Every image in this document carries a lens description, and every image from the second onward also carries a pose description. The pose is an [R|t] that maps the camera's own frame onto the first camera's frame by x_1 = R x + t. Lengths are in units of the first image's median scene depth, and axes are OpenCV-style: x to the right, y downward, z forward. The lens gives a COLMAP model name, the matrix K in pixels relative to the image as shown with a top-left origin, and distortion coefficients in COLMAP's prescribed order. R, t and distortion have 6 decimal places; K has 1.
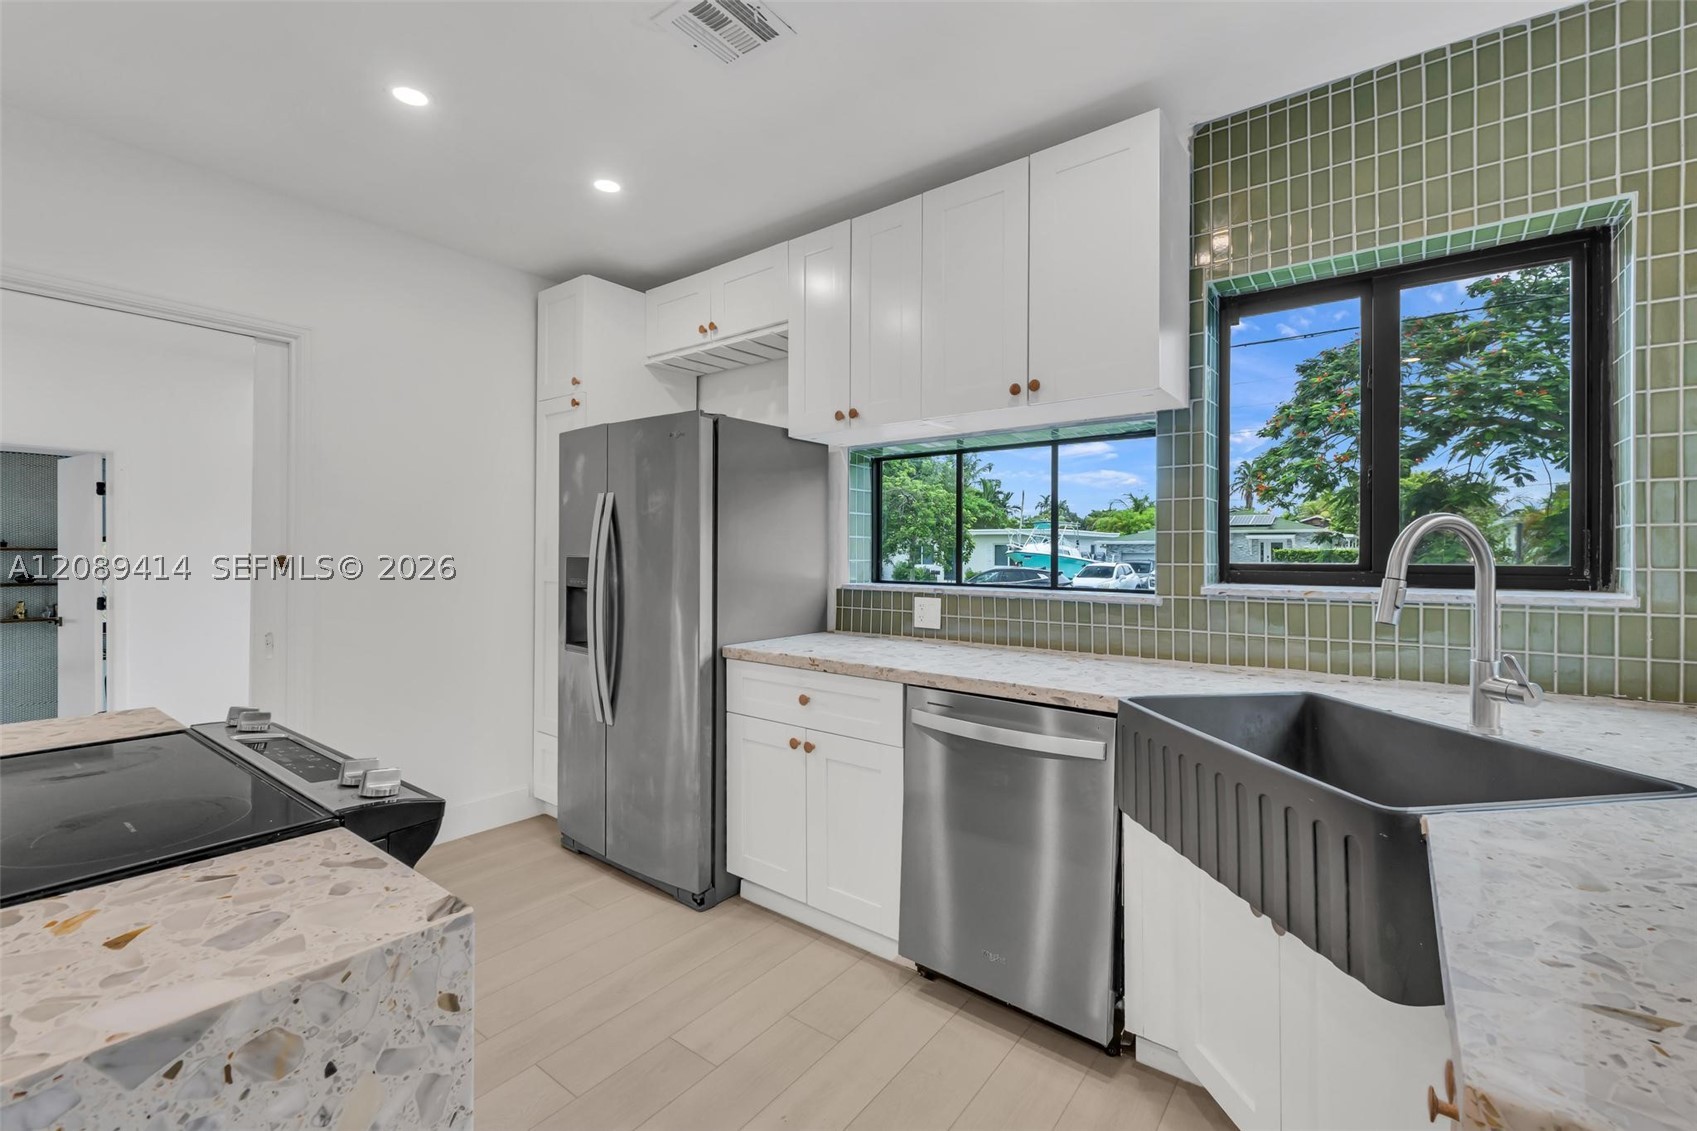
lens RADIAL K [[724.7, 0, 851.4], [0, 724.7, 549.3], [0, 0, 1]] dist [-0.002624, -0.000651]
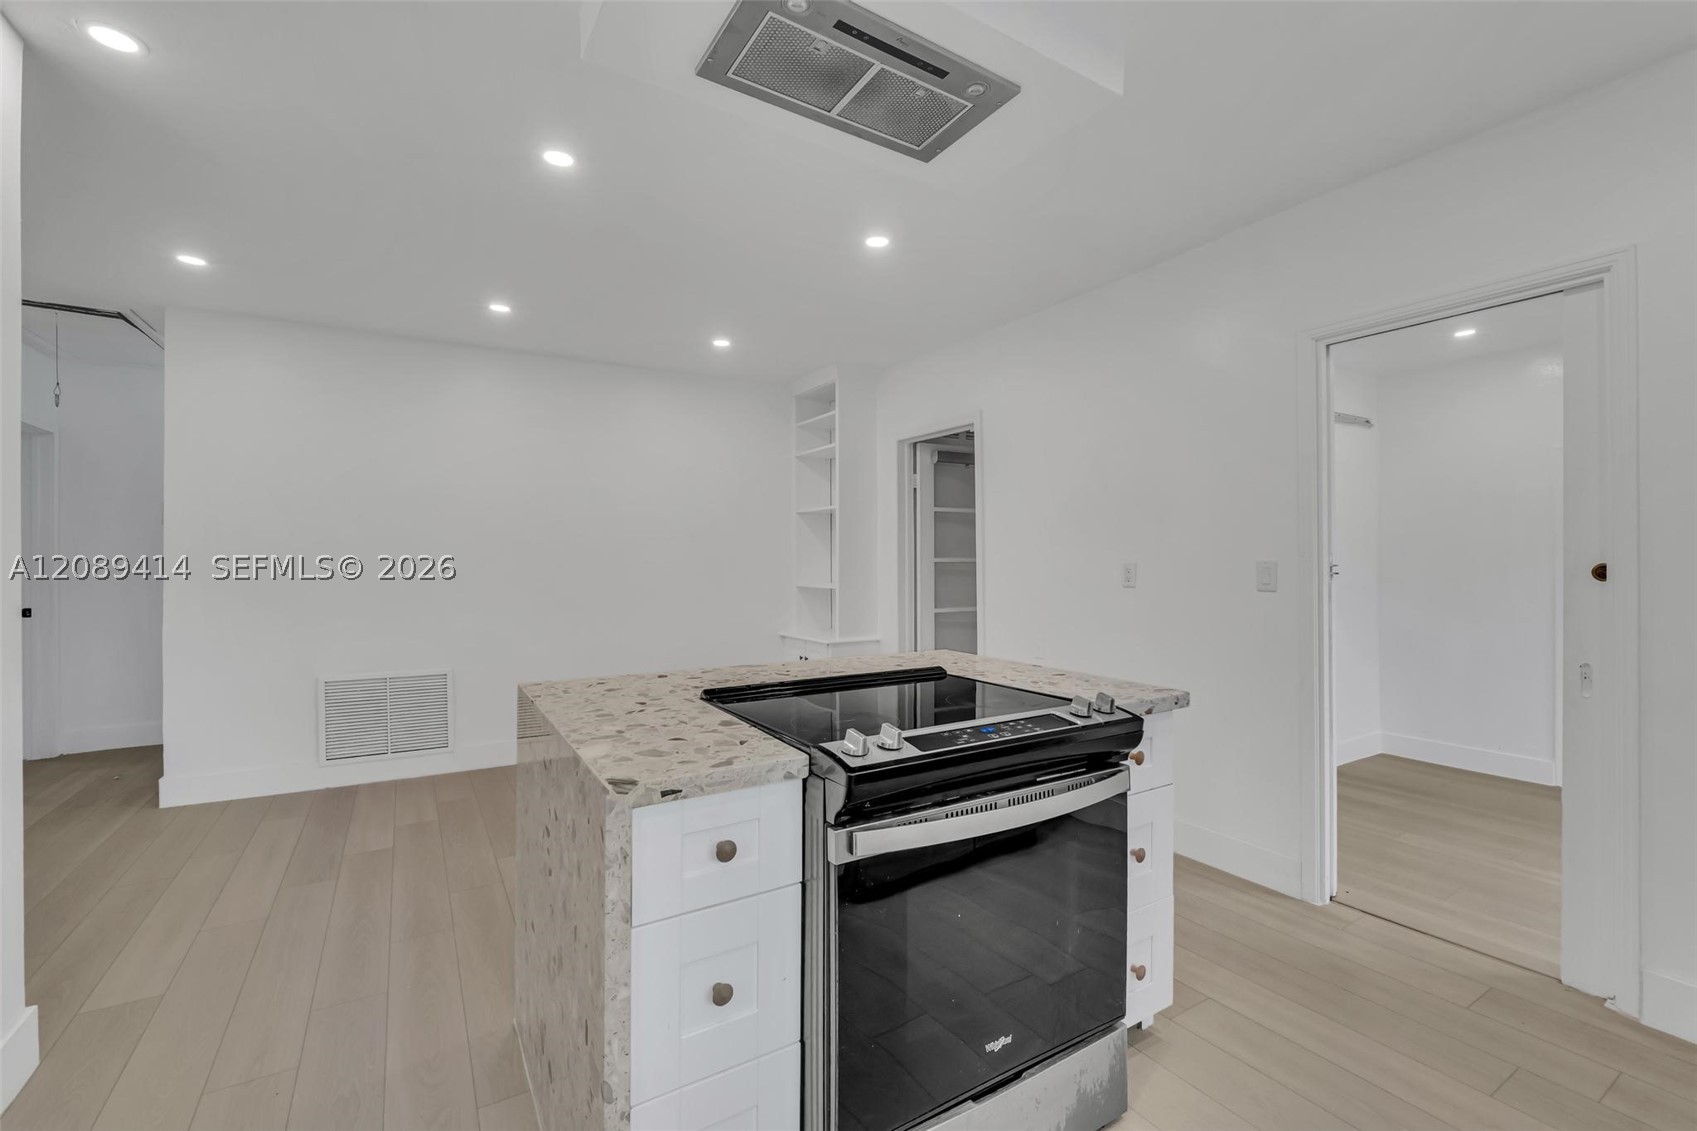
lens RADIAL K [[724.7, 0, 848.7], [0, 724.7, 561.2], [0, 0, 1]] dist [-0.002624, -0.000651]
pose [[-0.360644, -0.001289, -0.932703, 0.211482], [0.004448, 0.999985, -0.003102, 0.003512], [0.932693, -0.005267, -0.360633, 0.572519]]
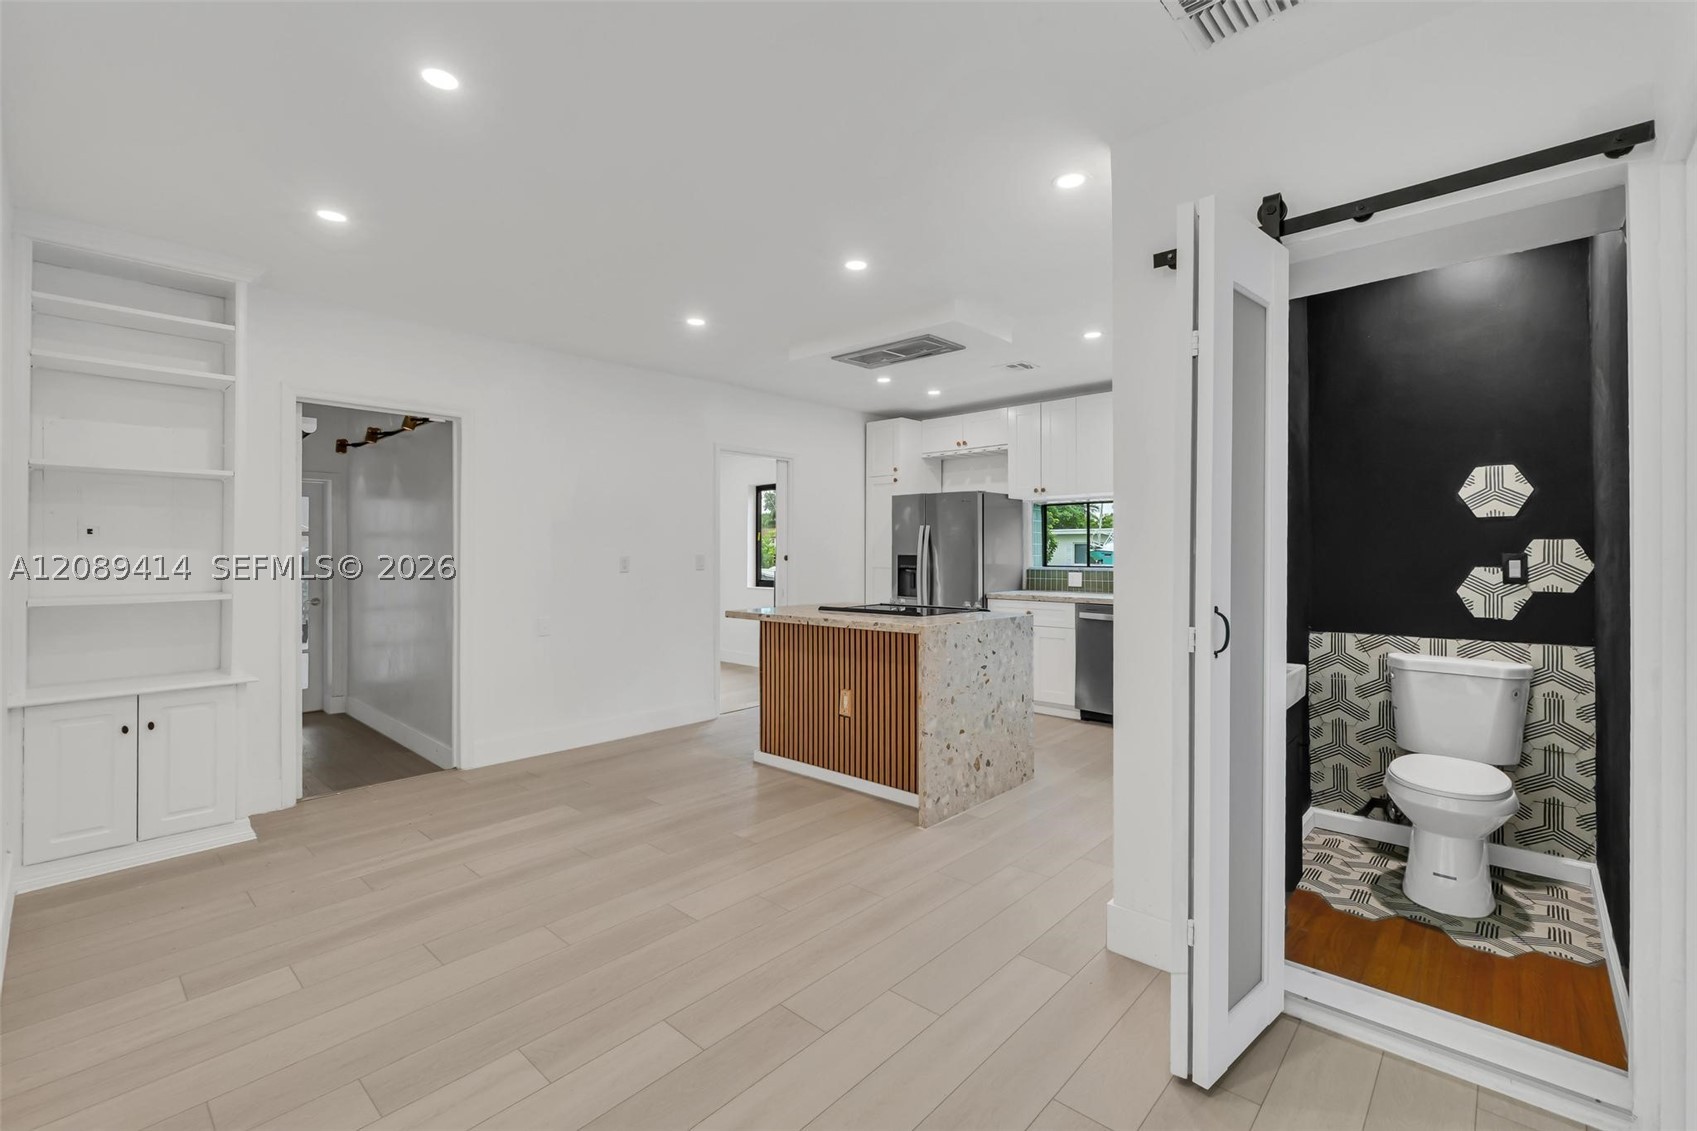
lens RADIAL K [[724.7, 0, 855.3], [0, 724.7, 552.7], [0, 0, 1]] dist [-0.002624, -0.000651]
pose [[0.995775, -0.006300, -0.091614, -0.342157], [0.006791, 0.999964, 0.005049, -0.007720], [0.091579, -0.005650, 0.995782, -1.187736]]
